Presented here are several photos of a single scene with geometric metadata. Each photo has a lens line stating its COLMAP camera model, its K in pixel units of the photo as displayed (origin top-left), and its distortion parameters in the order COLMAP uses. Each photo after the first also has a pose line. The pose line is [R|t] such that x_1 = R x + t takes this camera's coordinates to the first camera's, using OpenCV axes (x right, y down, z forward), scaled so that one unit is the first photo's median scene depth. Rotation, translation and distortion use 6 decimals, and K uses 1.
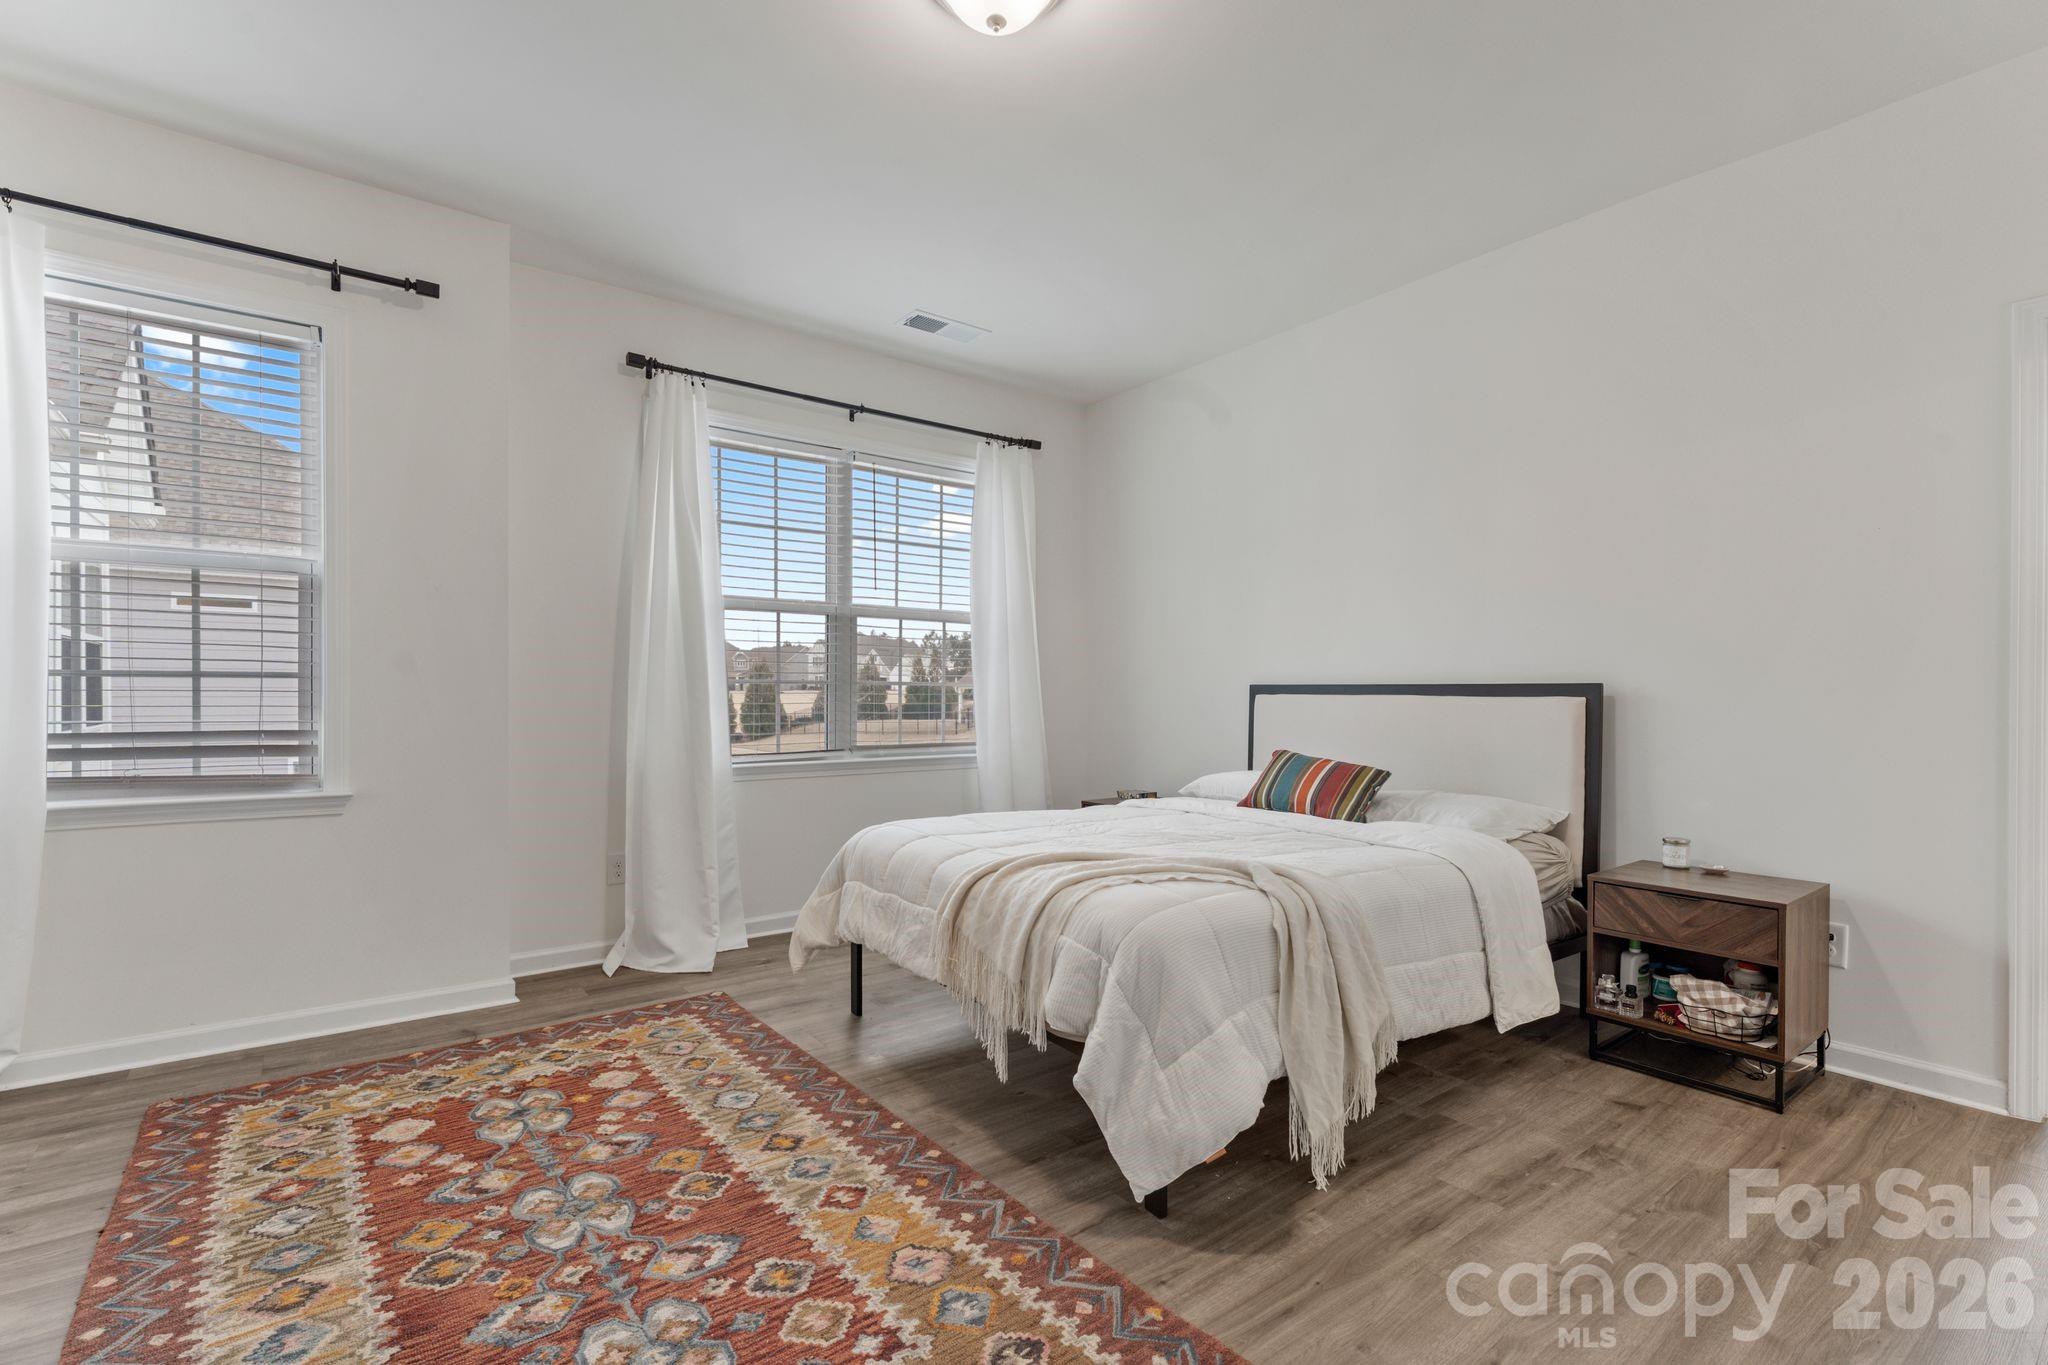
lens RADIAL K [[928.6, 0, 1027.3], [0, 928.6, 691.8], [0, 0, 1]] dist [0.003053, -0.000724]
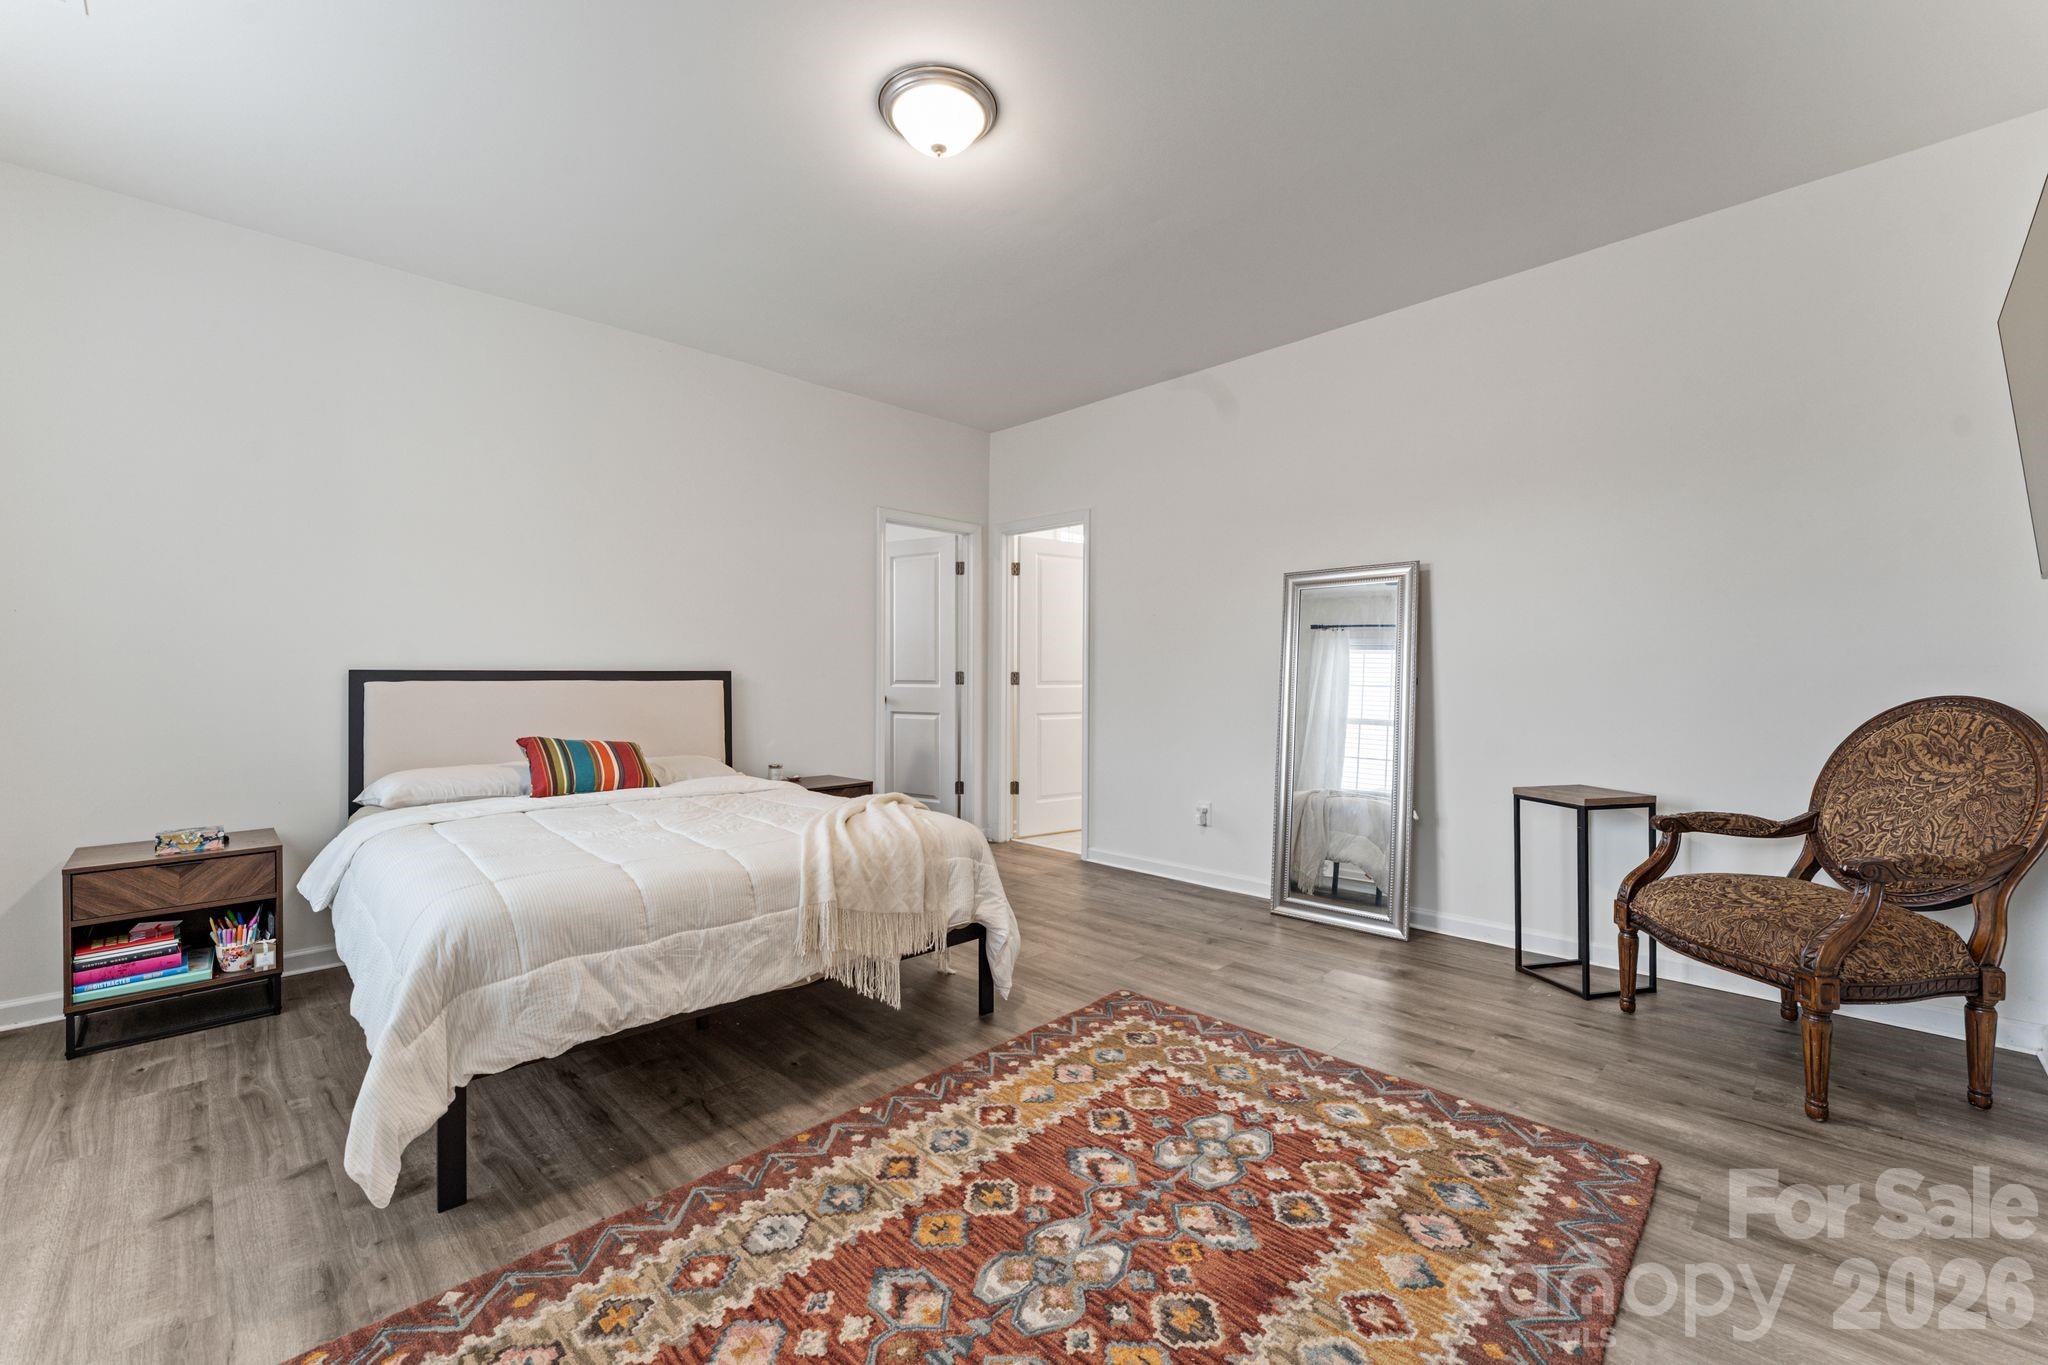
lens RADIAL K [[830.7, 0, 1028.3], [0, 830.7, 679.7], [0, 0, 1]] dist [0.000714, 0.000330]
pose [[-0.135738, -0.006629, 0.990723, -1.246883], [0.001476, 0.999975, 0.006893, -0.005435], [-0.990744, 0.002398, -0.135725, 1.122007]]
